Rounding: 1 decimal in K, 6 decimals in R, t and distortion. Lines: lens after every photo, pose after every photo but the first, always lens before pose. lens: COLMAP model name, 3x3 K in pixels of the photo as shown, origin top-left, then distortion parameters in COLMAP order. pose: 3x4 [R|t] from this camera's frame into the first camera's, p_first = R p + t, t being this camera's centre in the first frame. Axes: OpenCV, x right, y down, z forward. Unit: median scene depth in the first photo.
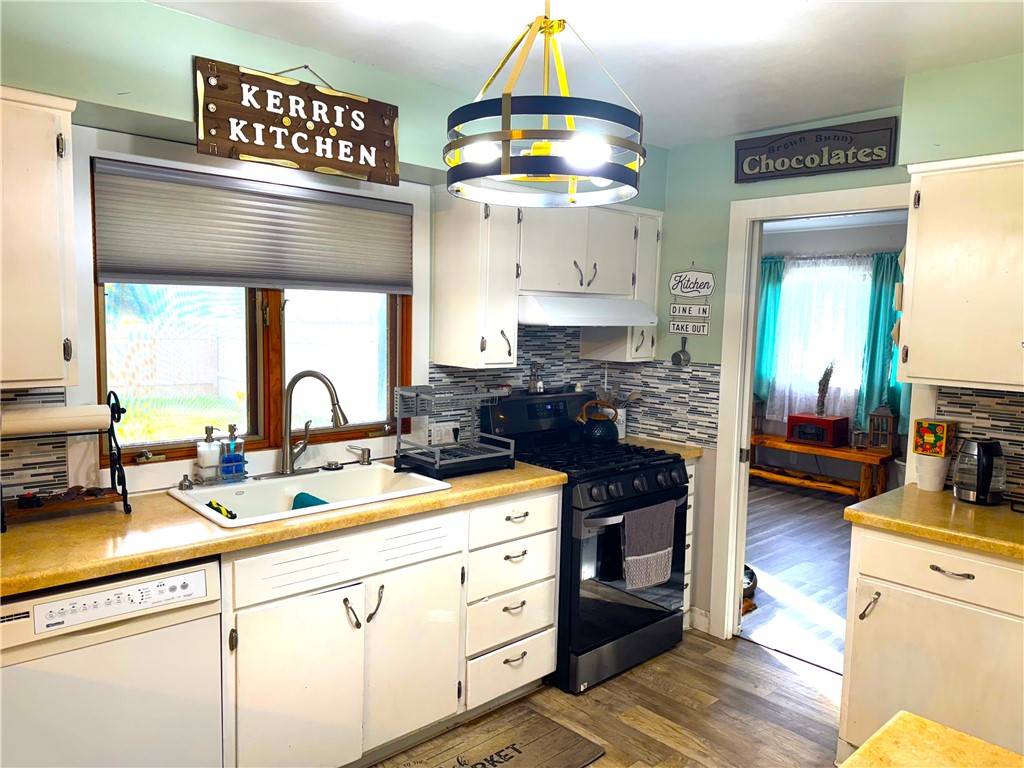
lens RADIAL K [[718.5, 0, 512.0], [0, 718.5, 384.0], [0, 0, 1]] dist [0.080051, -0.102766]
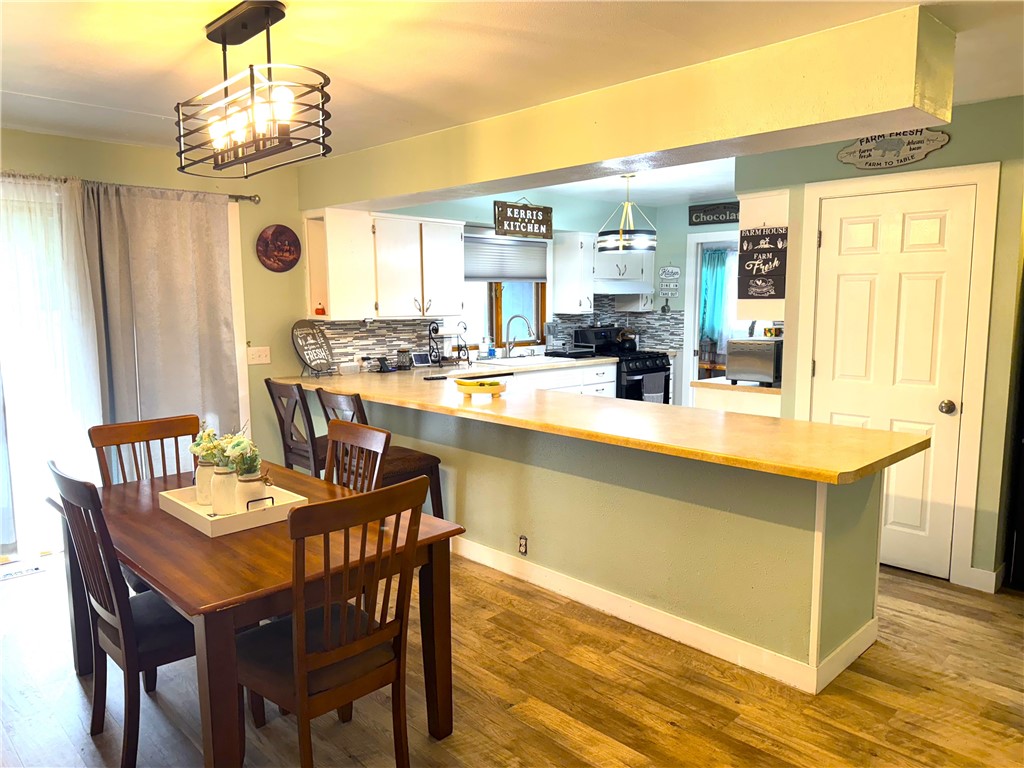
lens RADIAL K [[736.1, 0, 512.0], [0, 736.1, 384.0], [0, 0, 1]] dist [0.147438, -0.172732]
pose [[0.998907, -0.030762, 0.035190, -0.315828], [0.029825, 0.999194, 0.026873, 0.120110], [-0.035988, -0.025794, 0.999019, -1.225588]]
